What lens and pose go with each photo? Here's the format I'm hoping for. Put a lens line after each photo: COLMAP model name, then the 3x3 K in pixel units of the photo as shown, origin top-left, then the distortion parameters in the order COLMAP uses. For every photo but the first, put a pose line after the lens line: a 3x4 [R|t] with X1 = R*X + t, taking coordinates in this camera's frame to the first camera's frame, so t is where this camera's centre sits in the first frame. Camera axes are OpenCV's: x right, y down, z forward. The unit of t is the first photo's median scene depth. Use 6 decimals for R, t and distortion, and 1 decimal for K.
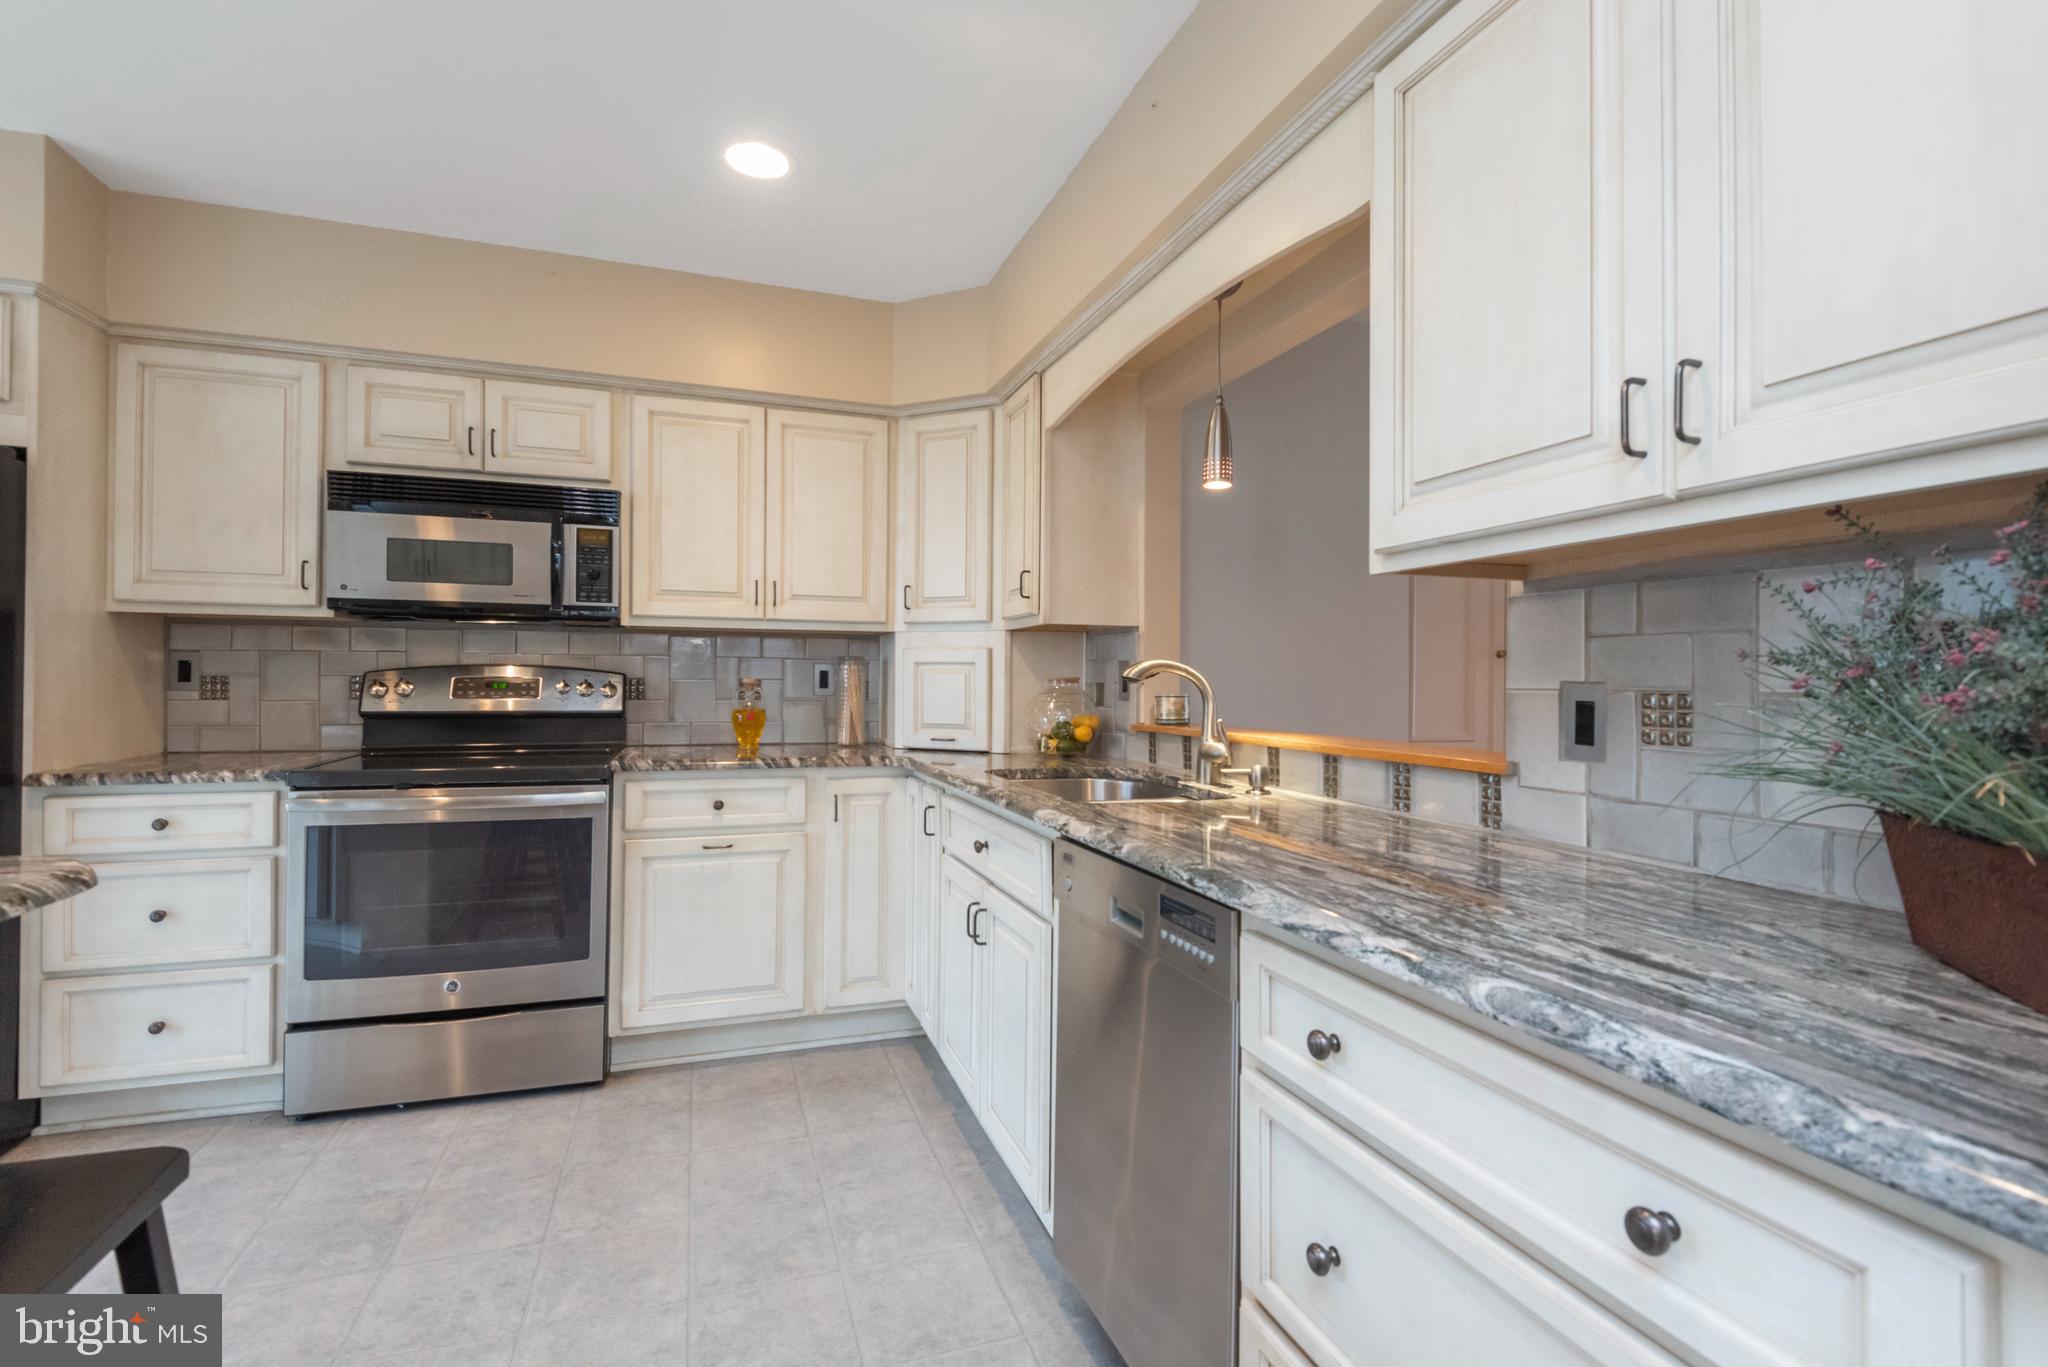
lens RADIAL K [[951.6, 0, 1023.5], [0, 951.6, 672.5], [0, 0, 1]] dist [0.017275, -0.007523]
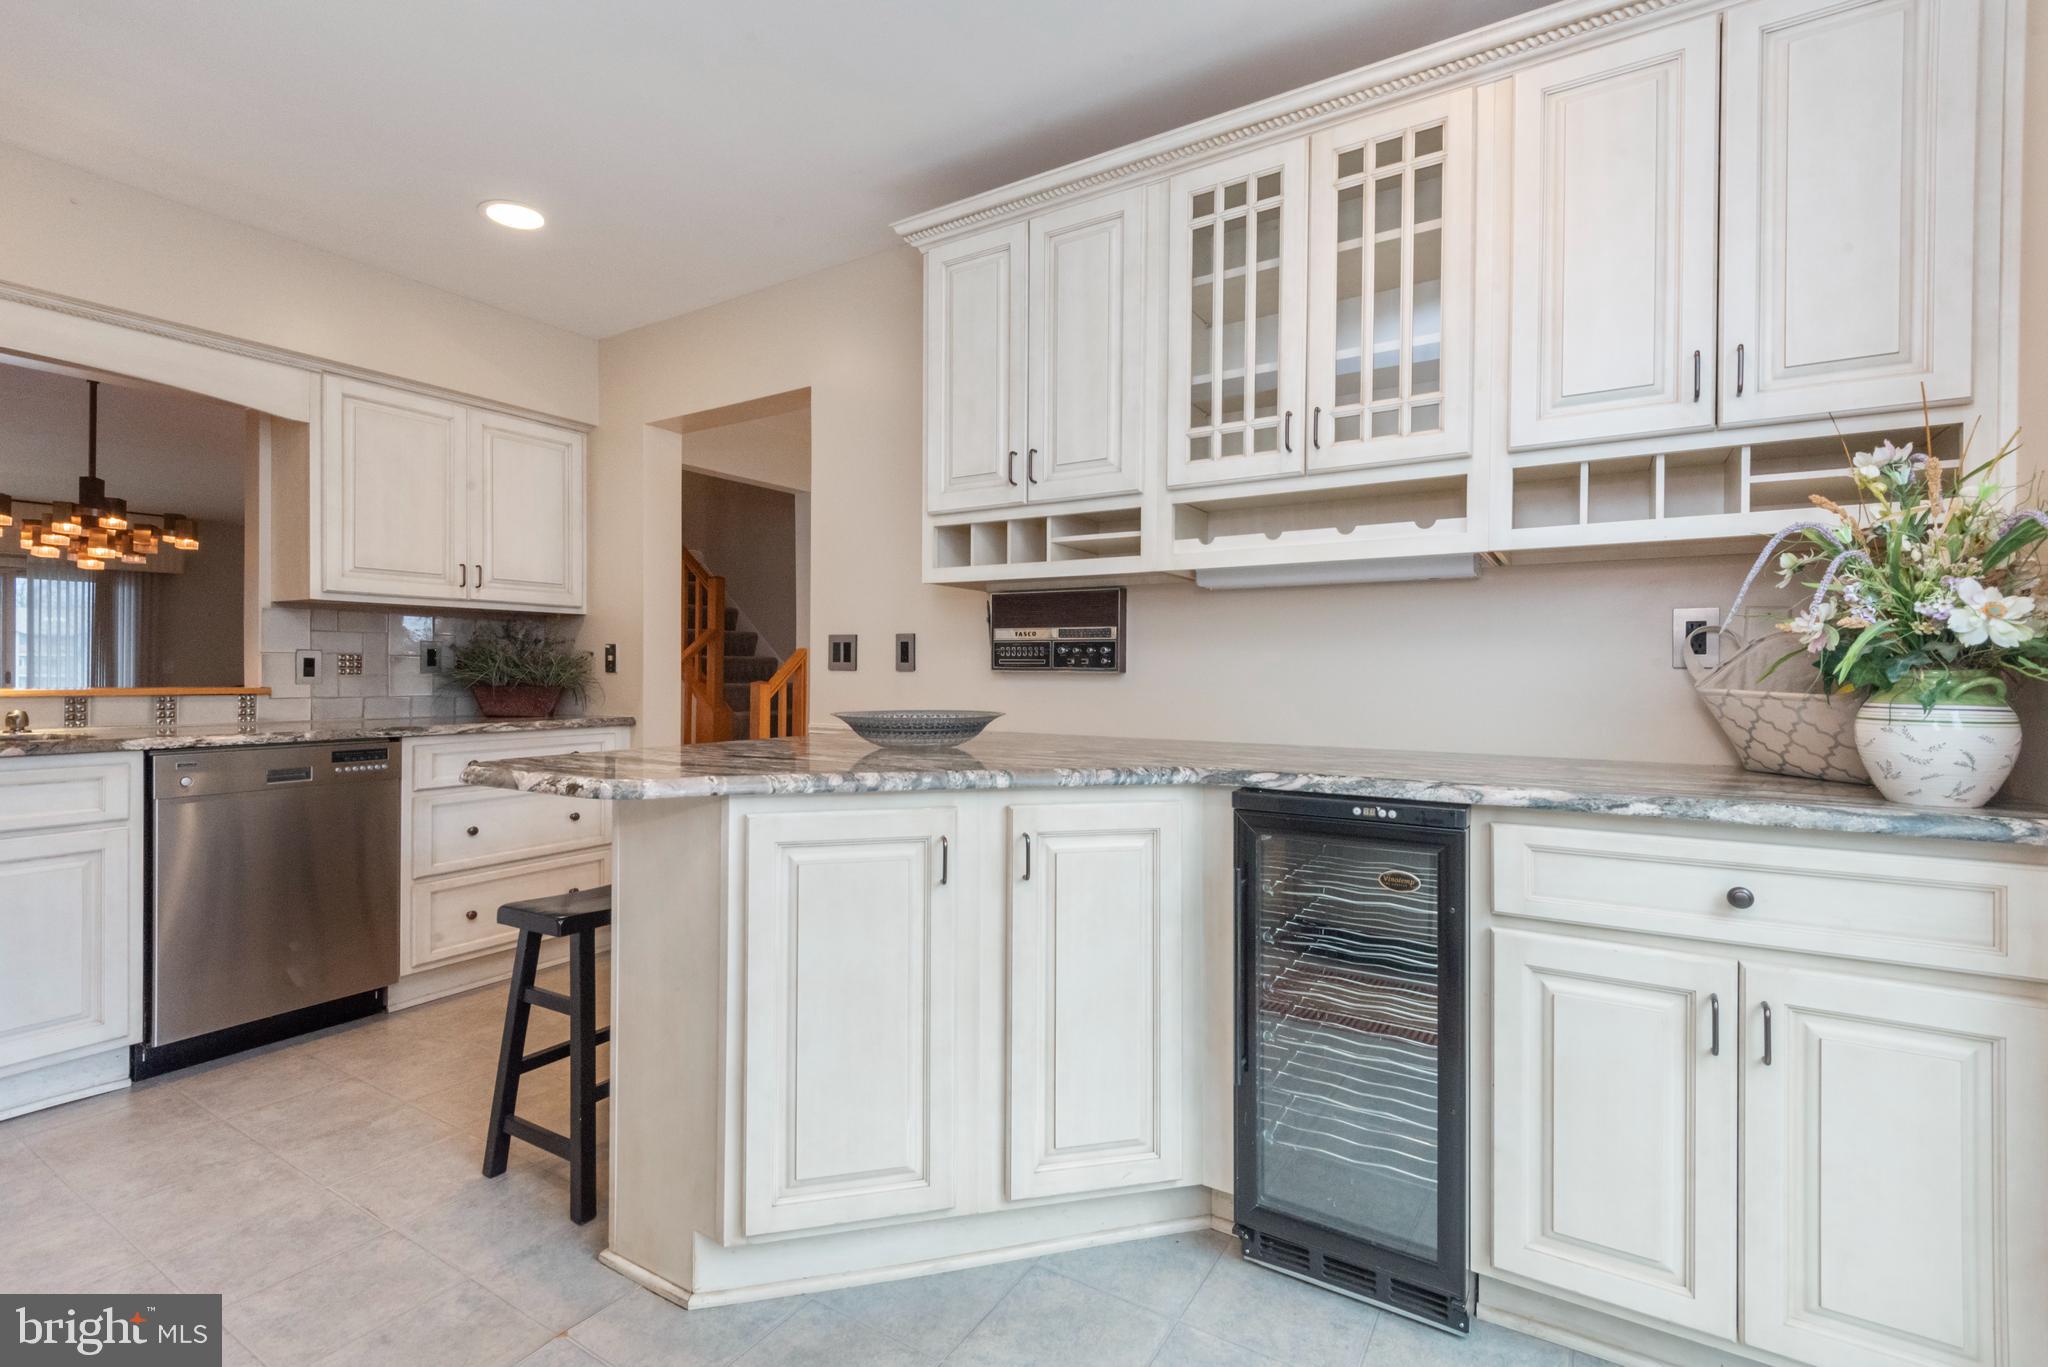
lens RADIAL K [[926.2, 0, 1015.8], [0, 926.2, 673.6], [0, 0, 1]] dist [0.015351, -0.002321]
pose [[-0.629735, -0.014853, 0.776668, -2.035739], [-0.017745, 0.999831, 0.004733, 0.024522], [-0.776607, -0.010801, -0.629893, 0.976132]]
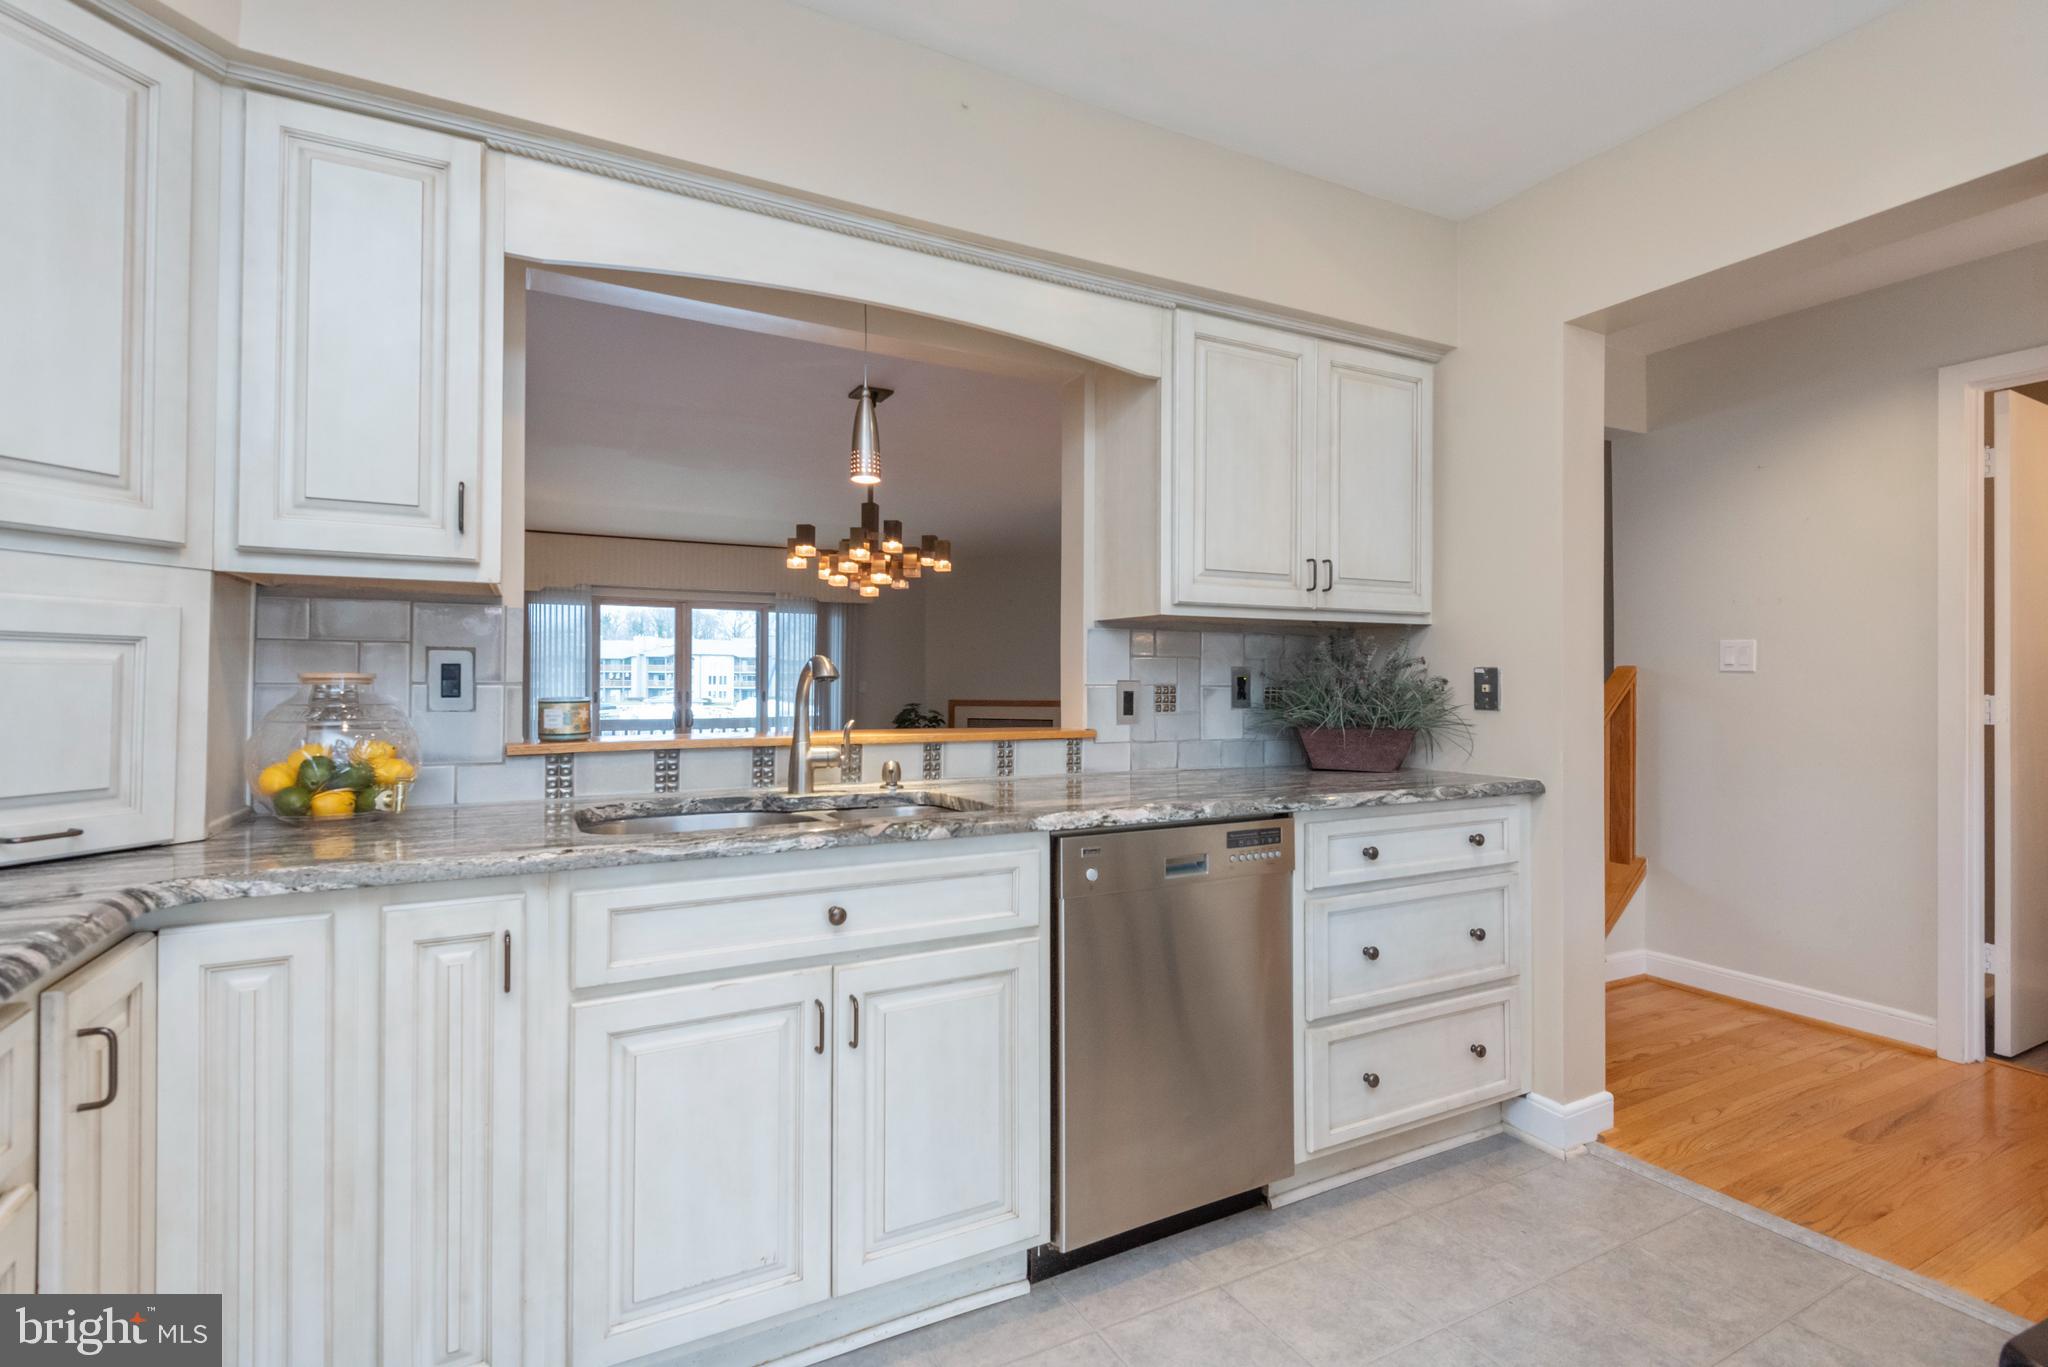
lens RADIAL K [[951.6, 0, 1015.2], [0, 951.6, 673.5], [0, 0, 1]] dist [0.017275, -0.007523]
pose [[-0.159117, -0.000628, 0.987260, -1.042260], [-0.013581, 0.999907, -0.001553, 0.002000], [-0.987166, -0.013655, -0.159110, 1.338057]]
